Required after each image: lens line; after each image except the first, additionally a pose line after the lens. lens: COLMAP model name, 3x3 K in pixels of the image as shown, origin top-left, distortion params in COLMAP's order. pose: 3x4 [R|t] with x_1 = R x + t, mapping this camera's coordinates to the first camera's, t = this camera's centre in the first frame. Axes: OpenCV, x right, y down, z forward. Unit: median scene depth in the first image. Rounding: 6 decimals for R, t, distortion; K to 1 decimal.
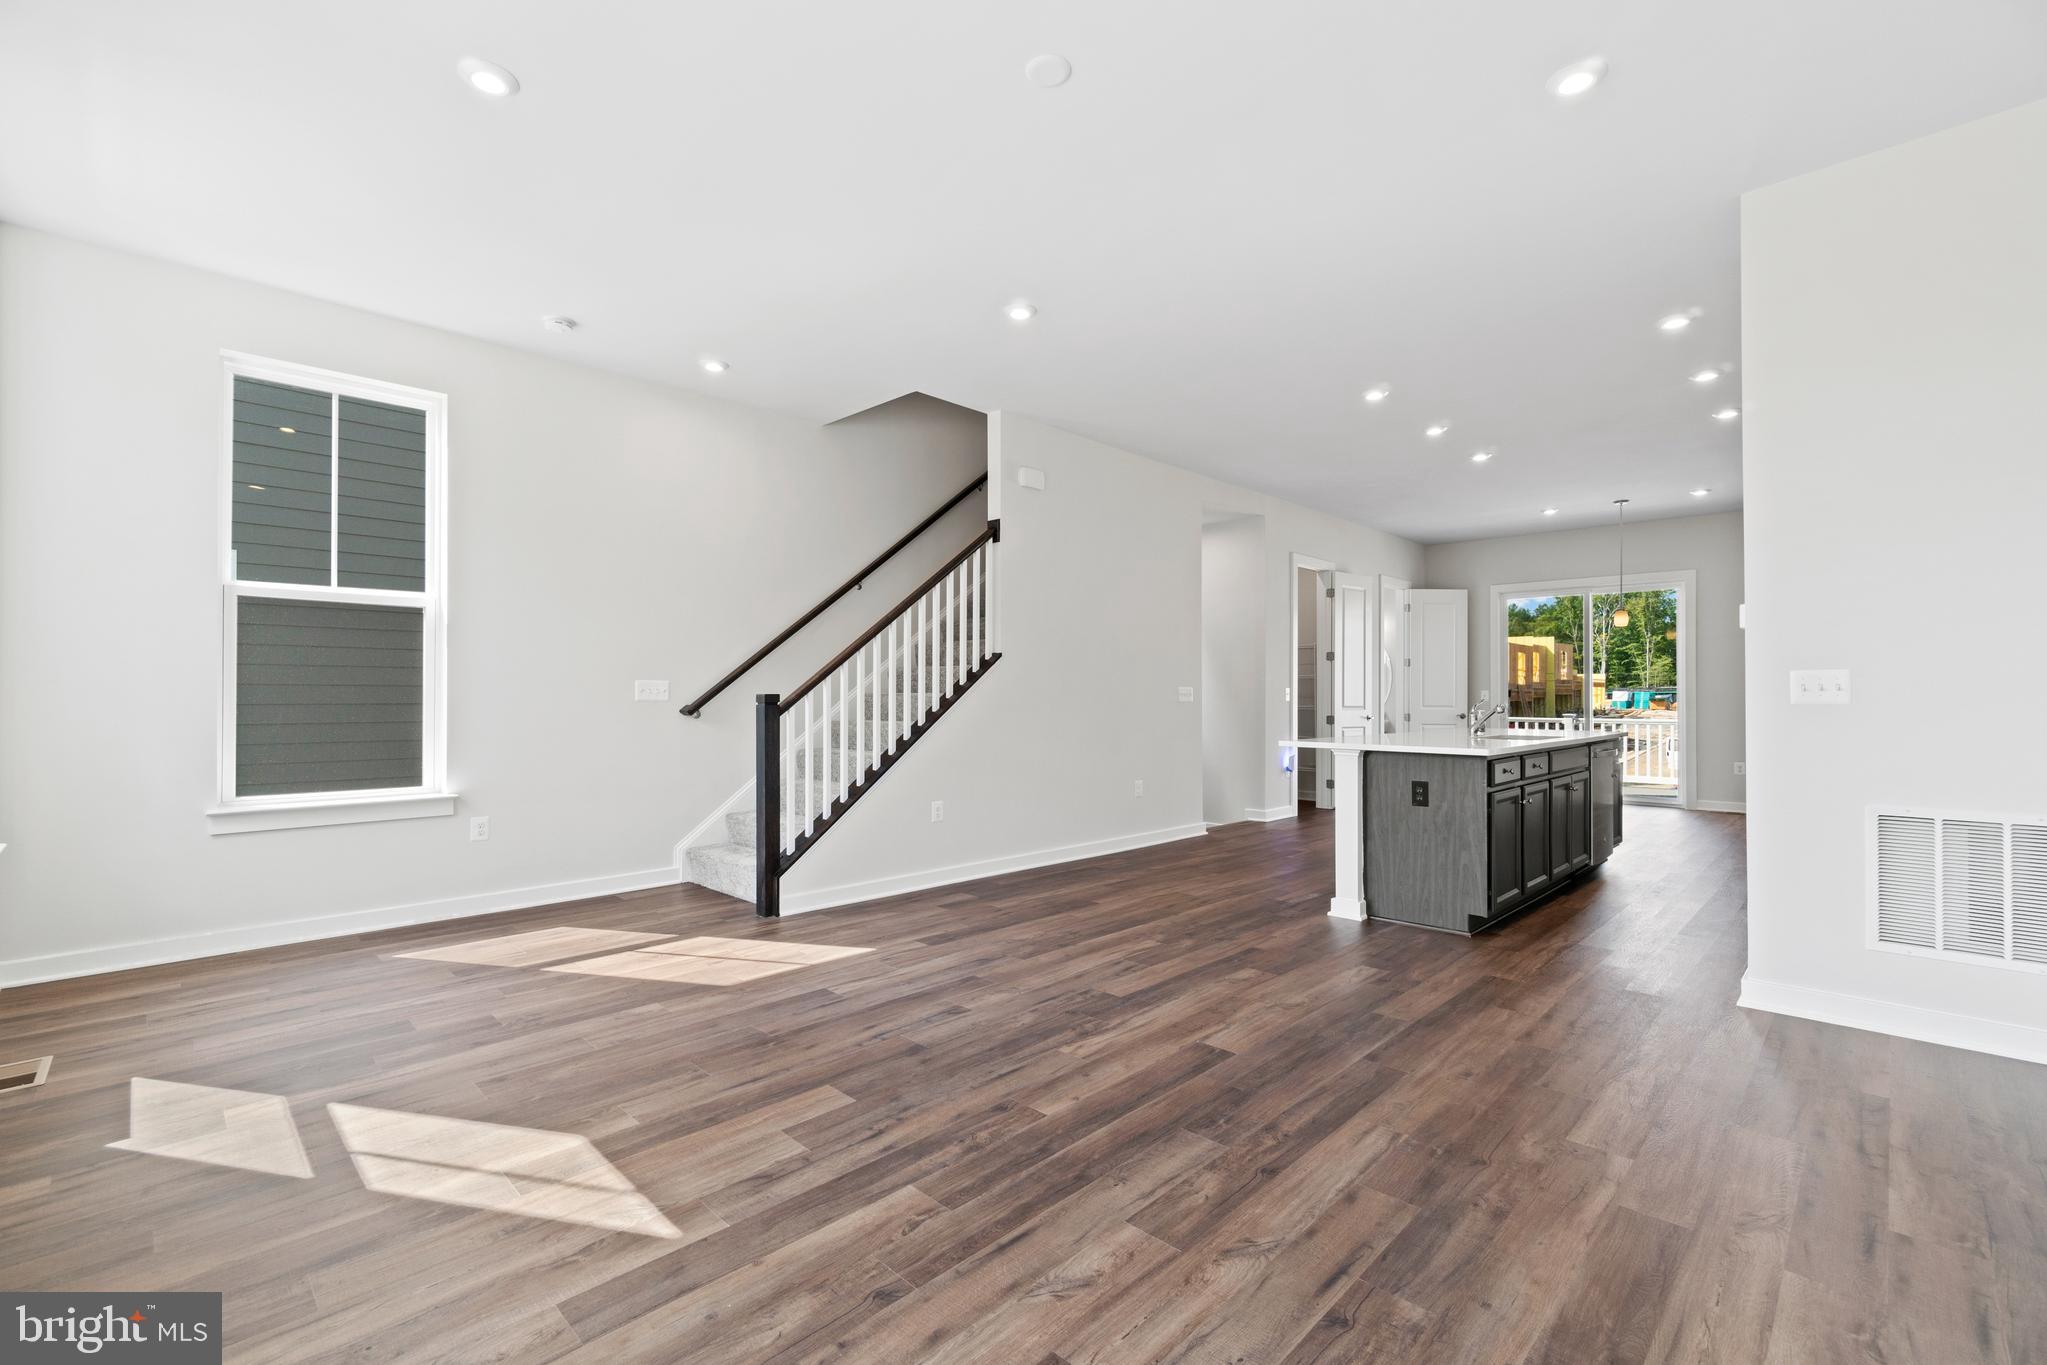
lens RADIAL K [[878.5, 0, 1016.9], [0, 878.5, 684.2], [0, 0, 1]] dist [-0.002594, 0.000035]
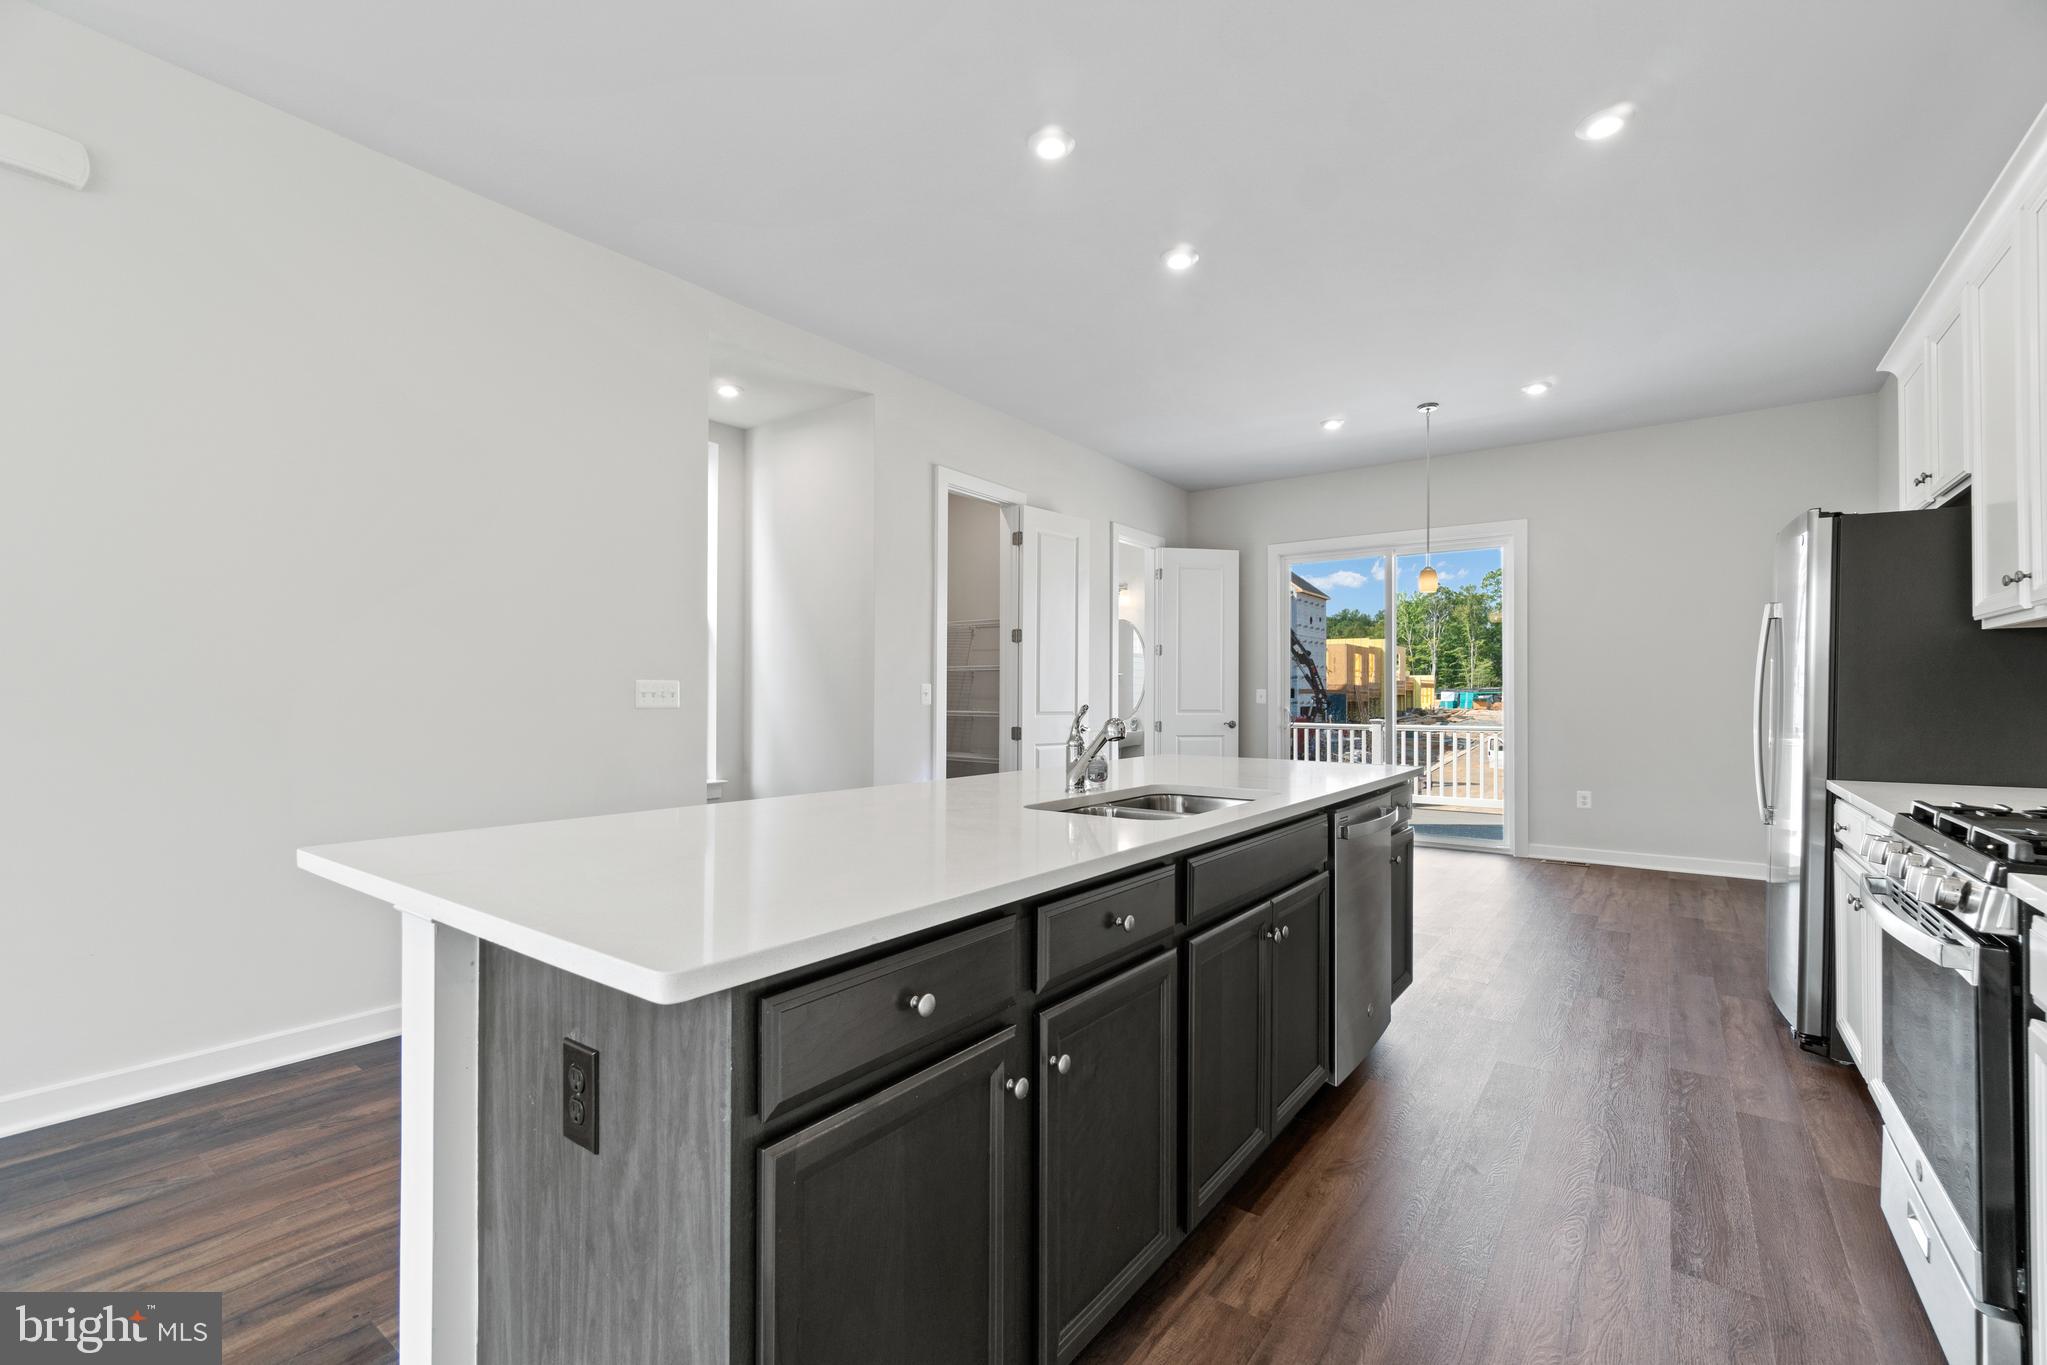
lens RADIAL K [[880.8, 0, 1014.5], [0, 880.8, 687.4], [0, 0, 1]] dist [-0.003716, -0.000118]
pose [[0.989673, 0.001100, 0.143339, 0.556982], [-0.001546, 0.999994, 0.002997, 0.009493], [-0.143335, -0.003188, 0.989669, 0.756496]]
